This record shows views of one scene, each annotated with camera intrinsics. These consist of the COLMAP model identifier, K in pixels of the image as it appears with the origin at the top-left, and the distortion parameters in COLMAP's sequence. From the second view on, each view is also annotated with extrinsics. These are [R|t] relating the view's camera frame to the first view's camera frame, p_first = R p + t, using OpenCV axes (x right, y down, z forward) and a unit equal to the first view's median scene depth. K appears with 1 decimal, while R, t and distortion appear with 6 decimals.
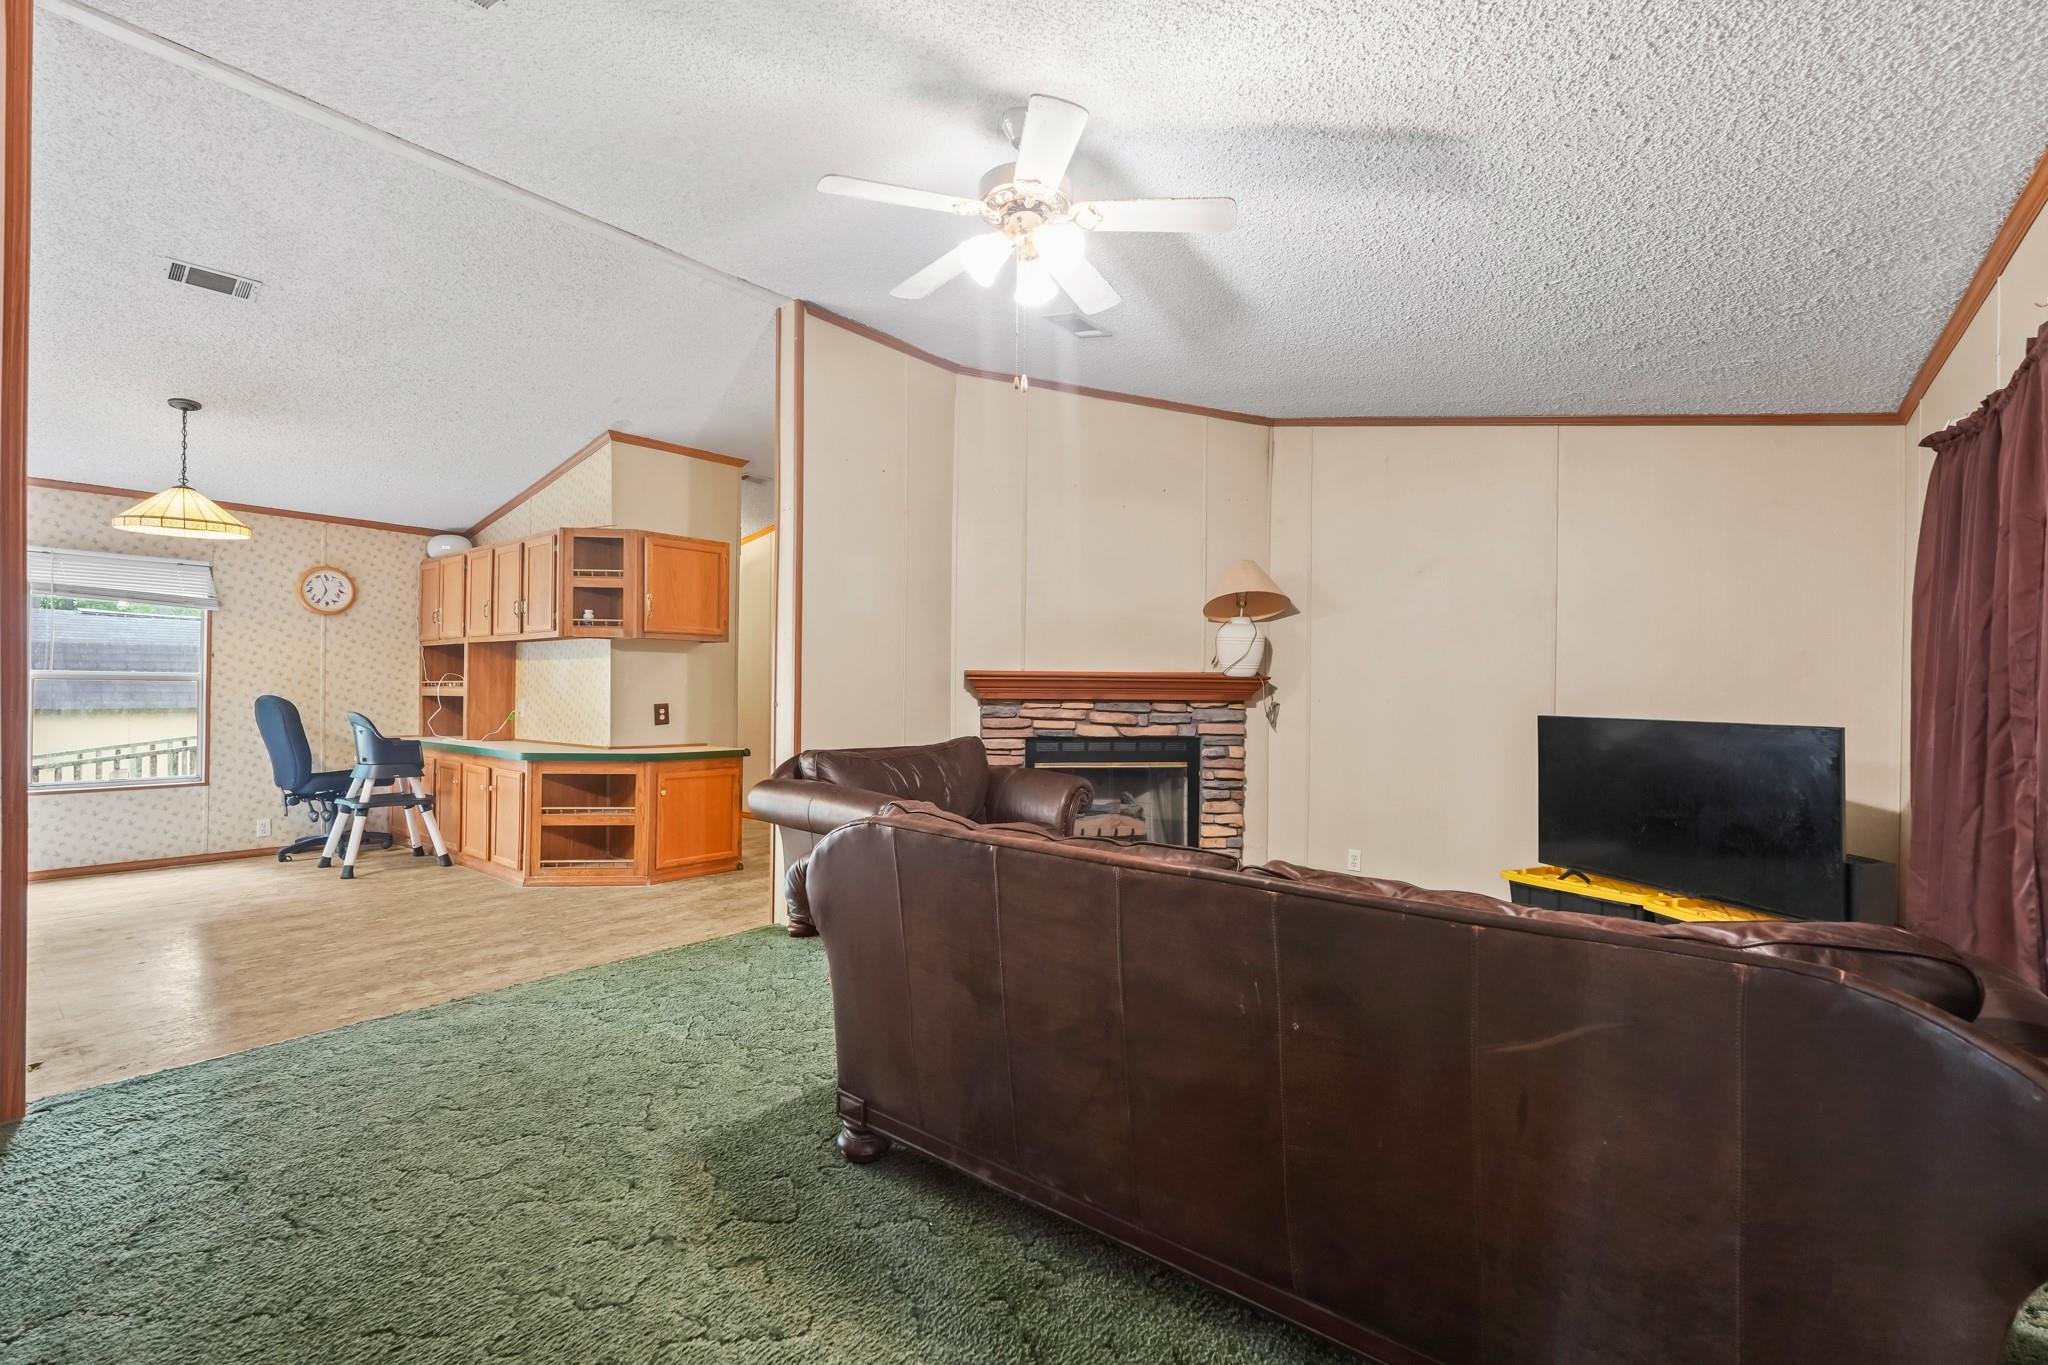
lens RADIAL K [[924.4, 0, 1034.2], [0, 924.4, 697.9], [0, 0, 1]] dist [0.003466, 0.001747]
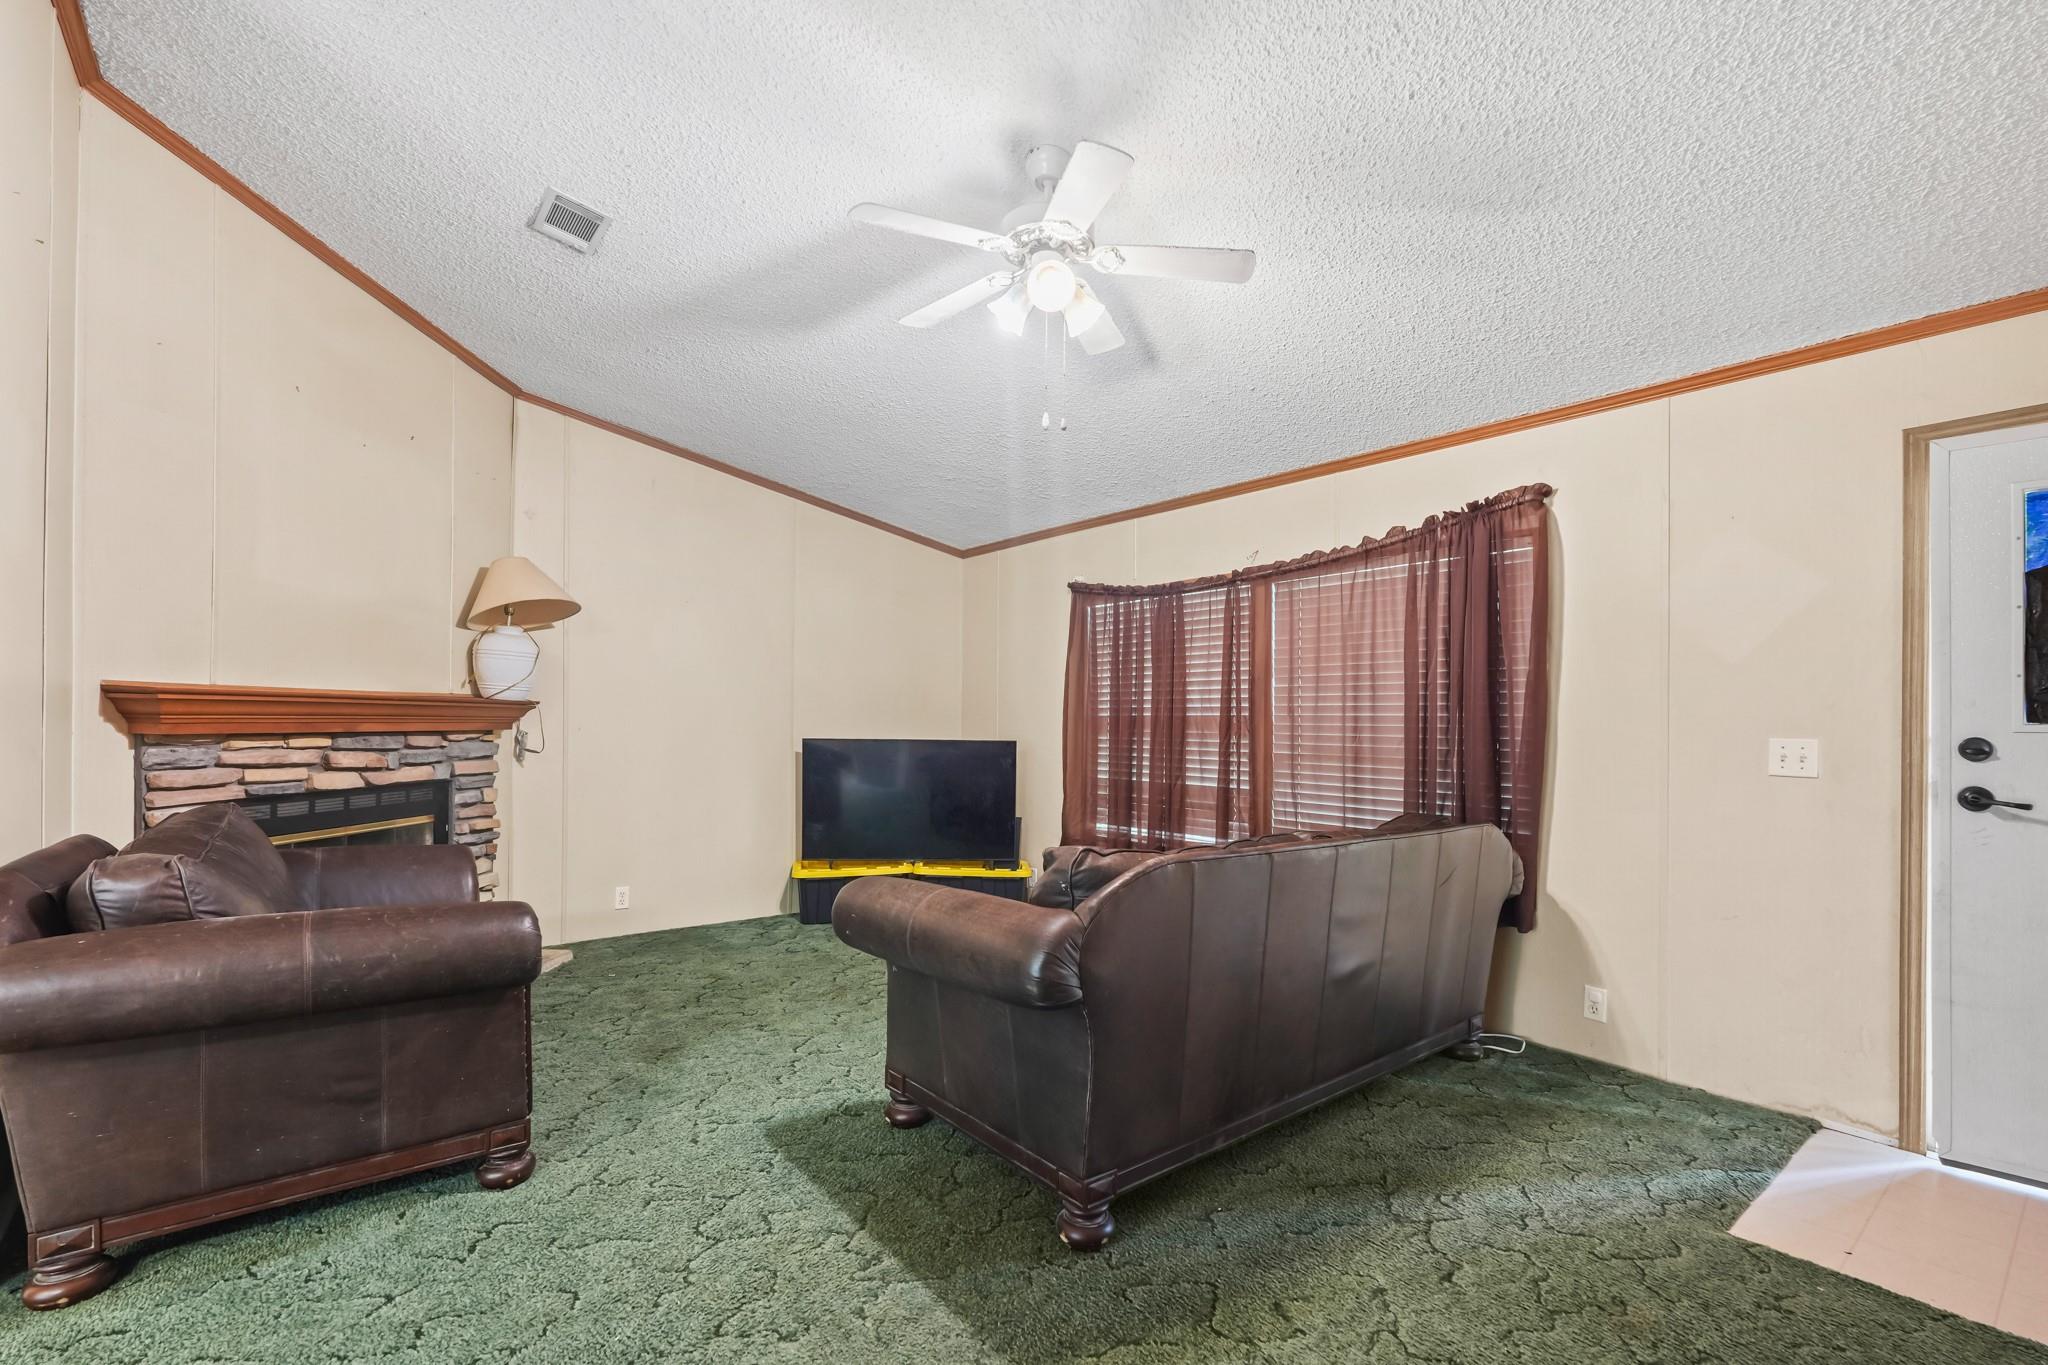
lens RADIAL K [[924.4, 0, 1046.2], [0, 924.4, 721.4], [0, 0, 1]] dist [0.003466, 0.001747]
pose [[0.188556, -0.007724, 0.982032, -0.479388], [0.001878, 0.999970, 0.007504, -0.009923], [-0.982061, 0.000429, 0.188565, 0.385676]]
